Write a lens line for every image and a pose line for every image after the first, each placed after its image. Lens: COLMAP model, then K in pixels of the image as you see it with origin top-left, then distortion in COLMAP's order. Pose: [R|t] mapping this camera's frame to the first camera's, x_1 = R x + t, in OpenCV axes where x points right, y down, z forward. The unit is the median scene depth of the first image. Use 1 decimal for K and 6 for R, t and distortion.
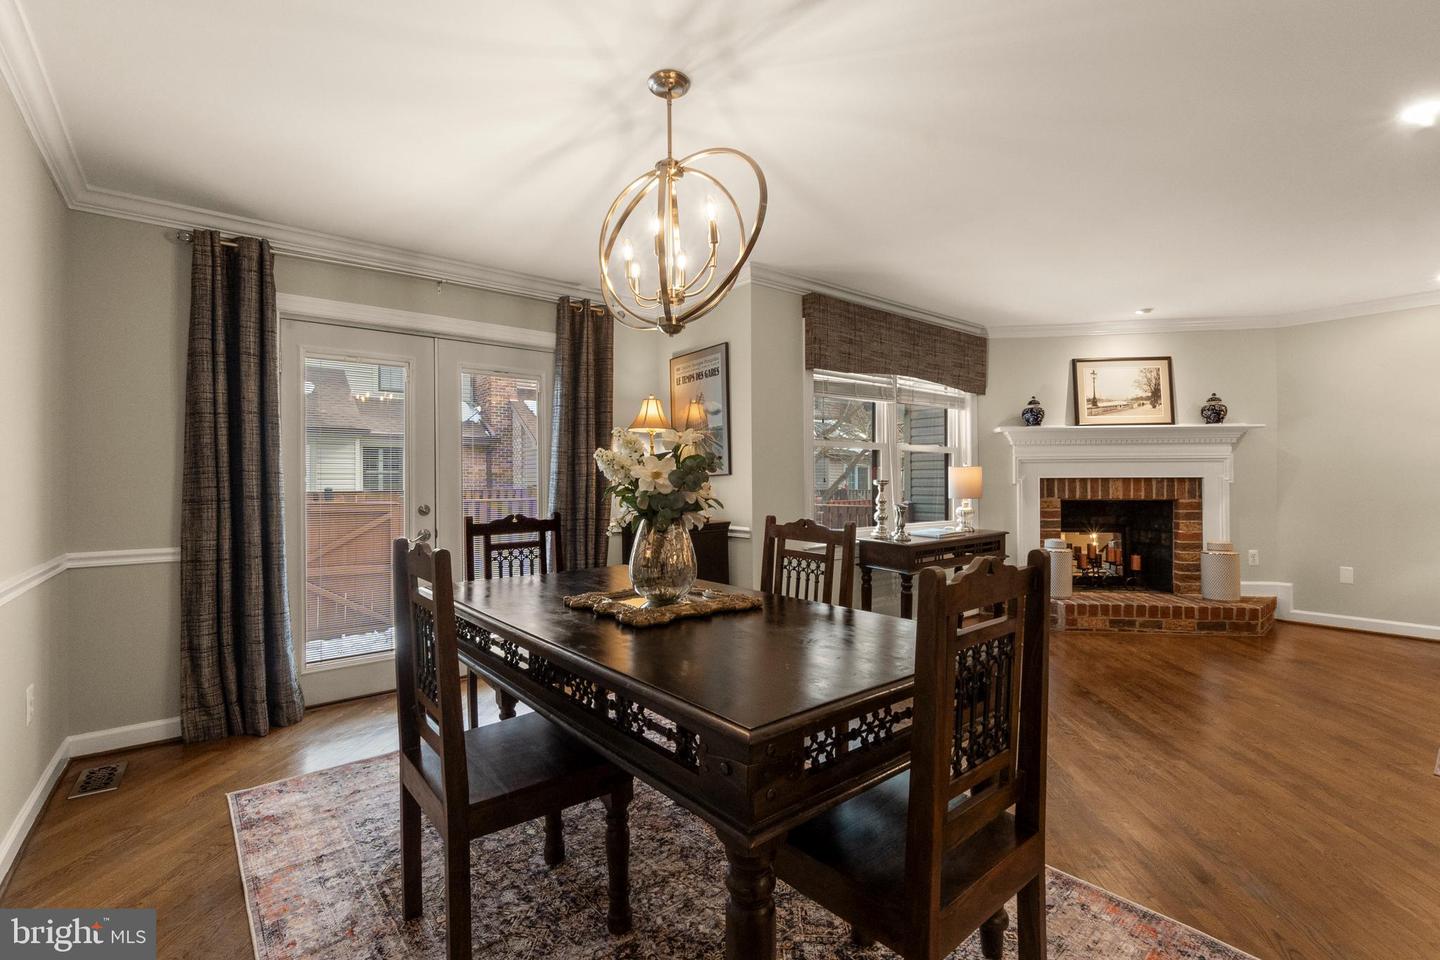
lens RADIAL K [[633.9, 0, 717.0], [0, 633.9, 477.3], [0, 0, 1]] dist [-0.001619, 0.000283]
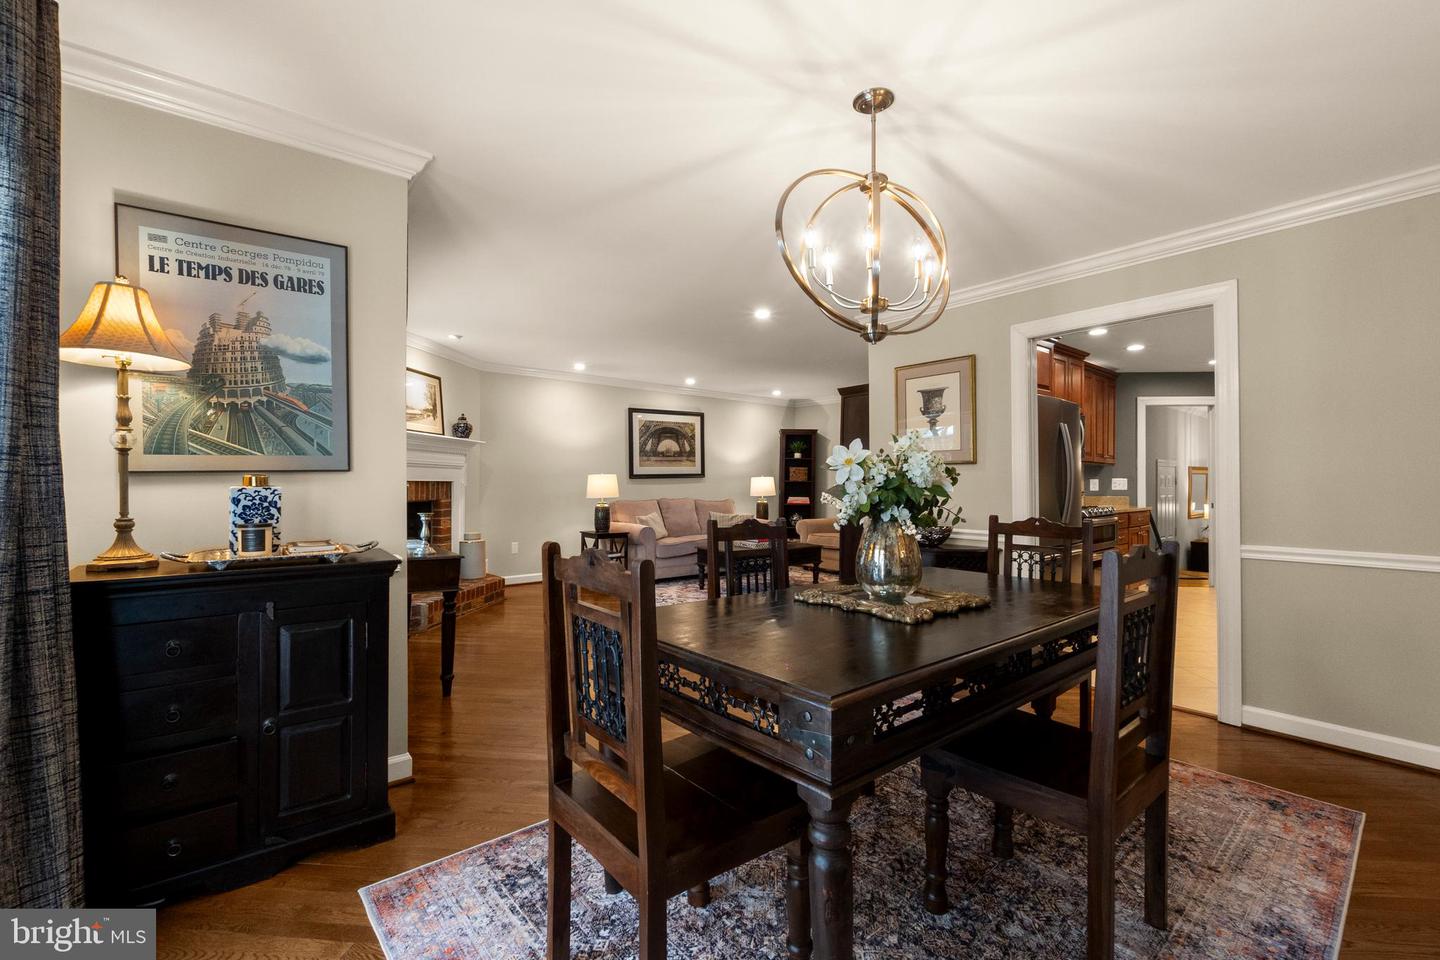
lens RADIAL K [[619.2, 0, 722.8], [0, 619.2, 476.4], [0, 0, 1]] dist [-0.000233, 0.000014]
pose [[-0.013147, 0.015638, 0.999791, -0.427543], [-0.007767, 0.999846, -0.015741, 0.005333], [-0.999883, -0.007972, -0.013023, 0.497685]]
